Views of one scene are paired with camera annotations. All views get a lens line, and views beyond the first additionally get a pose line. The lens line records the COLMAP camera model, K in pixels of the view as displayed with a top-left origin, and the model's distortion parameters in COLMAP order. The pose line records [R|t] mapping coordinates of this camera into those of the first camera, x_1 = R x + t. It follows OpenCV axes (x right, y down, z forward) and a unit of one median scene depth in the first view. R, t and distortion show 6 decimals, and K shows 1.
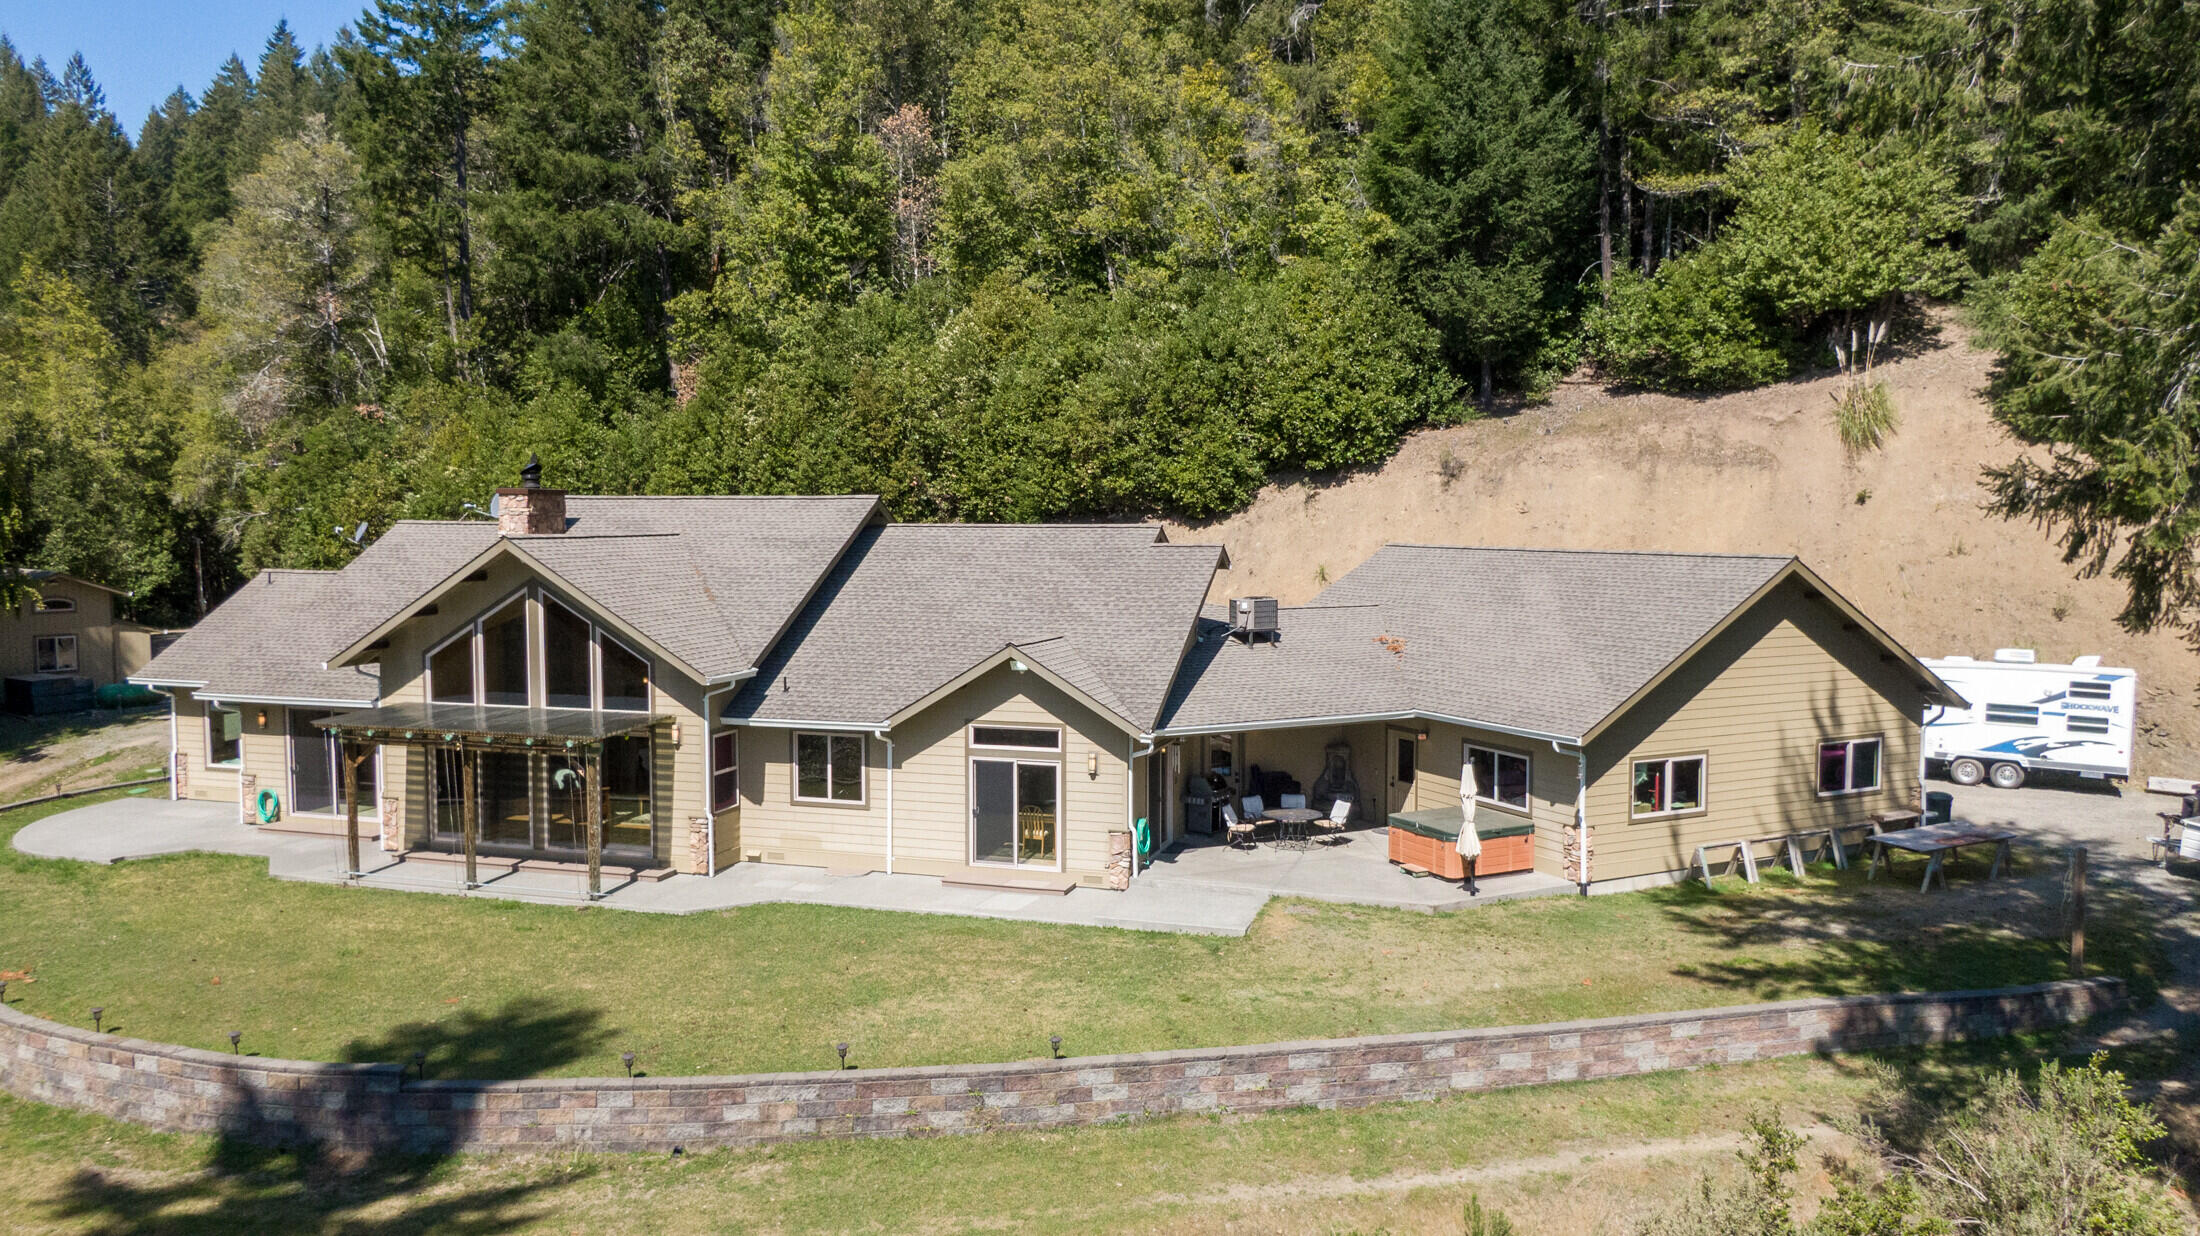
lens RADIAL K [[1583.8, 0, 1105.1], [0, 1583.8, 617.6], [0, 0, 1]] dist [0.033895, -0.045422]
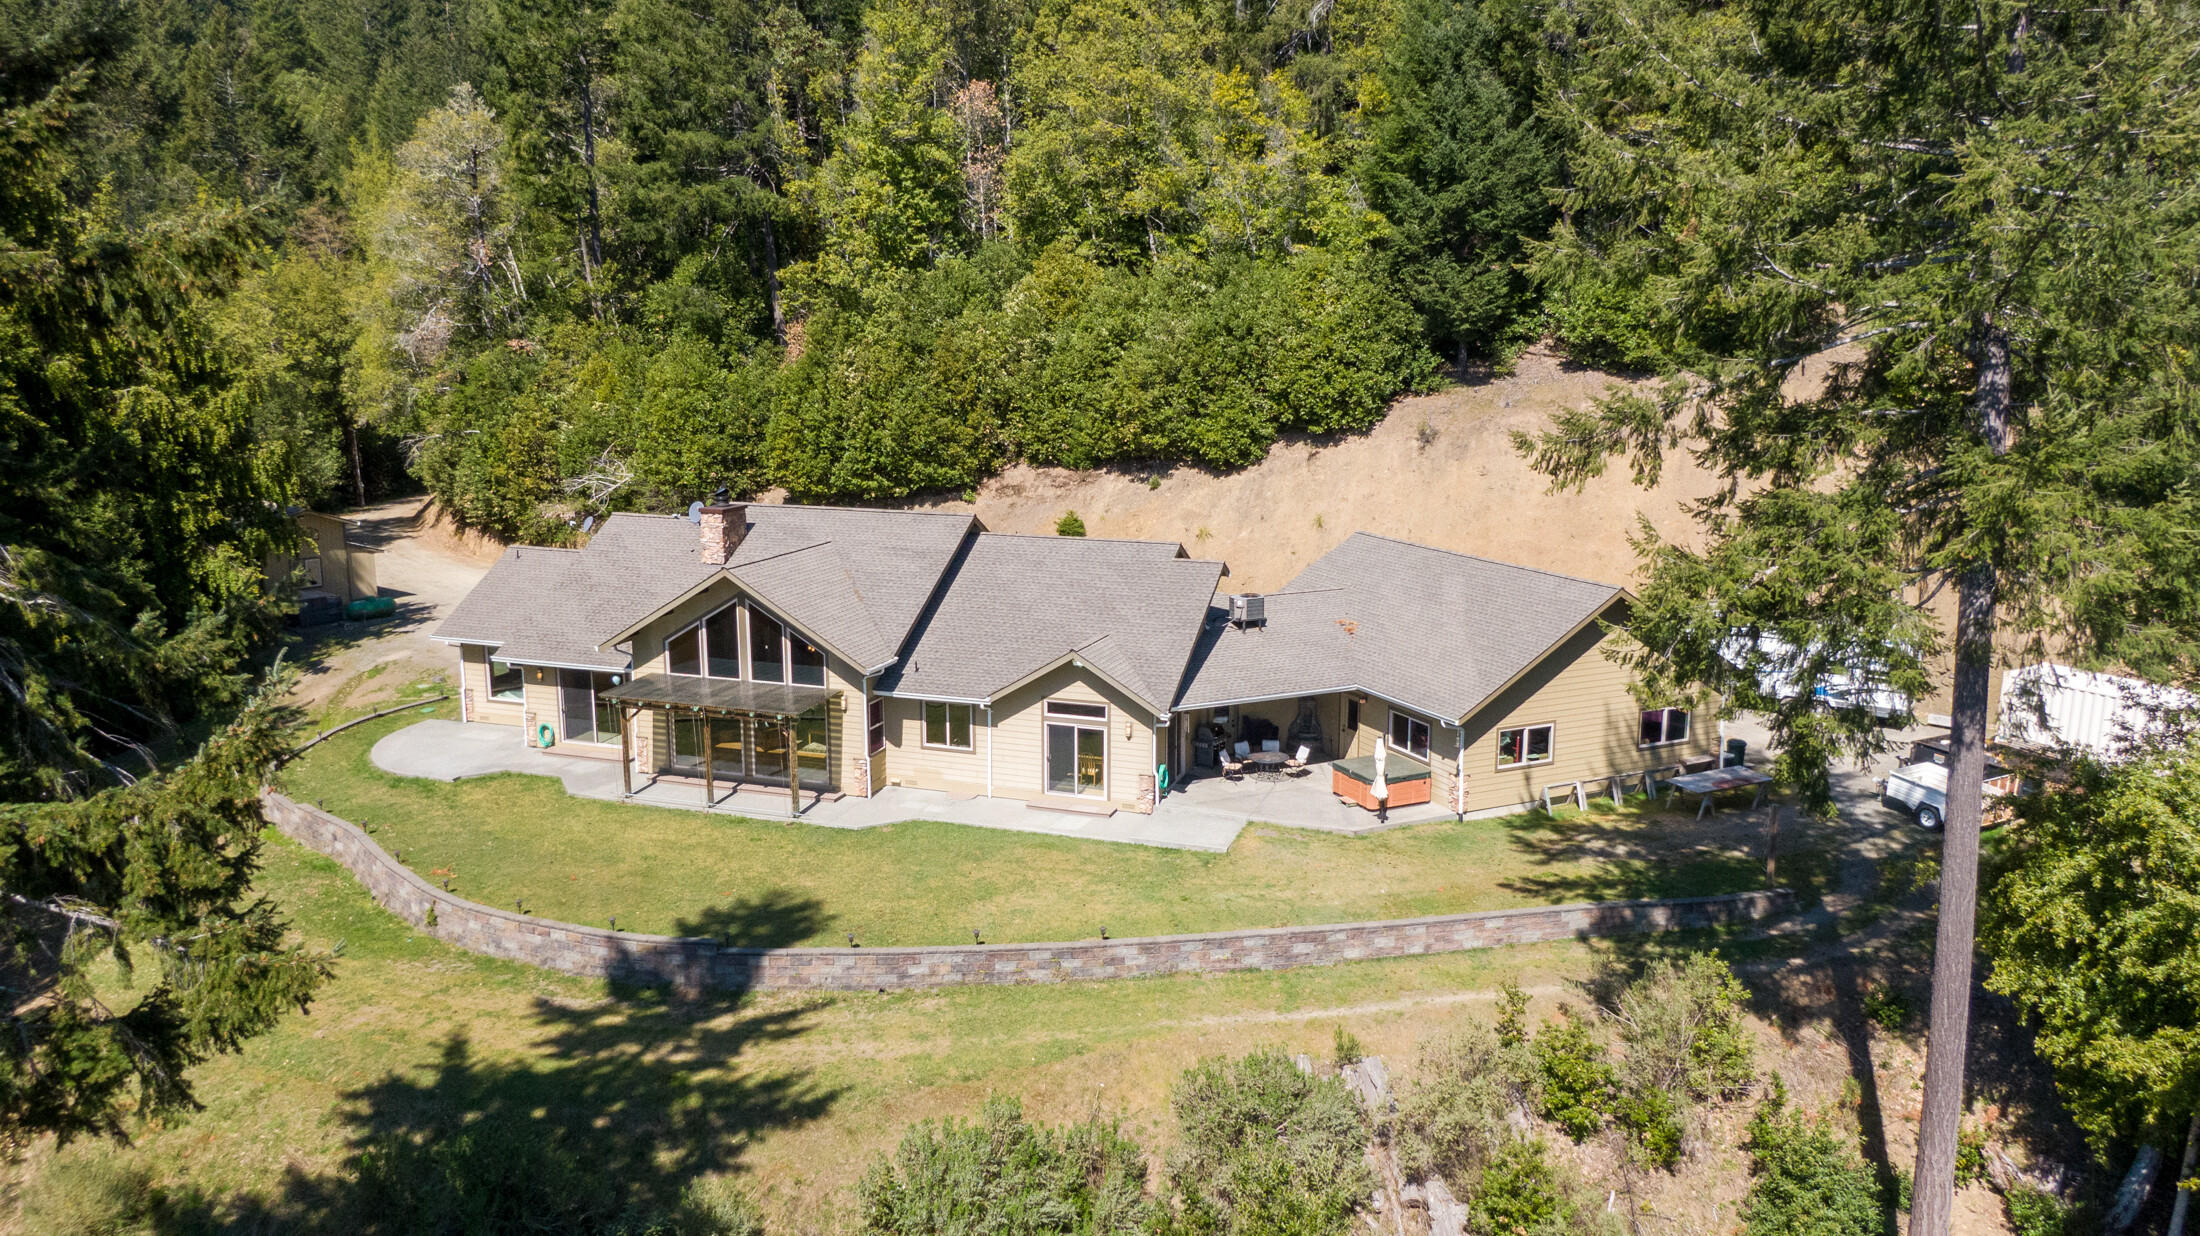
lens RADIAL K [[1583.8, 0, 1106.4], [0, 1583.8, 620.3], [0, 0, 1]] dist [0.033895, -0.045422]
pose [[0.999551, 0.006361, -0.029294, 0.012562], [-0.002698, 0.992350, 0.123423, -0.173451], [0.029855, -0.123289, 0.991922, -0.406853]]
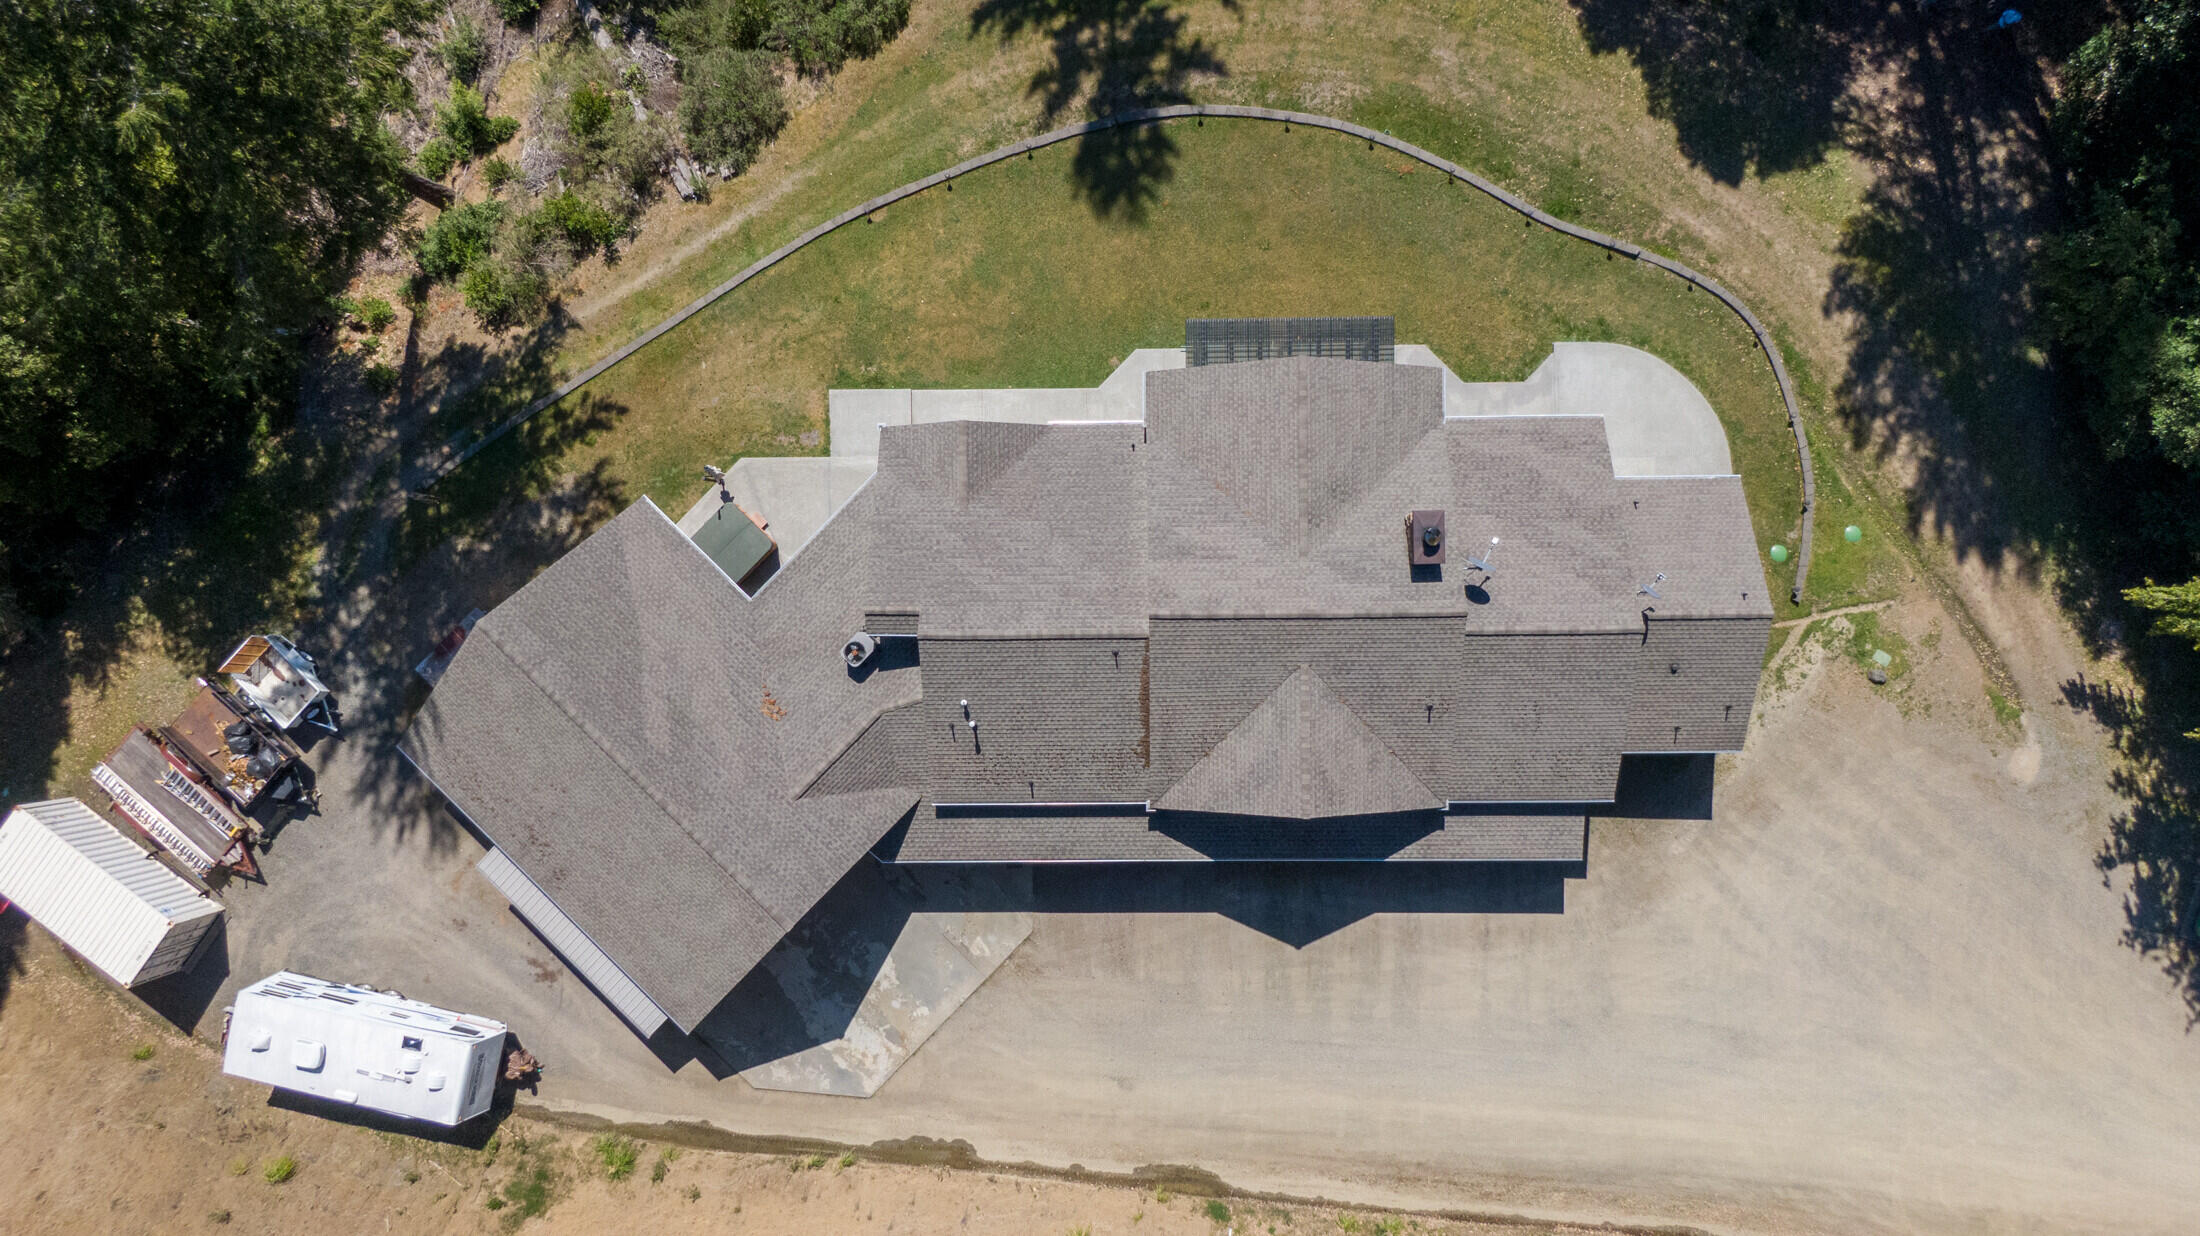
lens RADIAL K [[1583.8, 0, 1114.3], [0, 1583.8, 641.8], [0, 0, 1]] dist [0.033895, -0.045422]
pose [[-0.947424, 0.318669, 0.028949, -0.162033], [0.010105, -0.060630, 0.998109, -1.438434], [0.319821, 0.945925, 0.054222, 1.062853]]
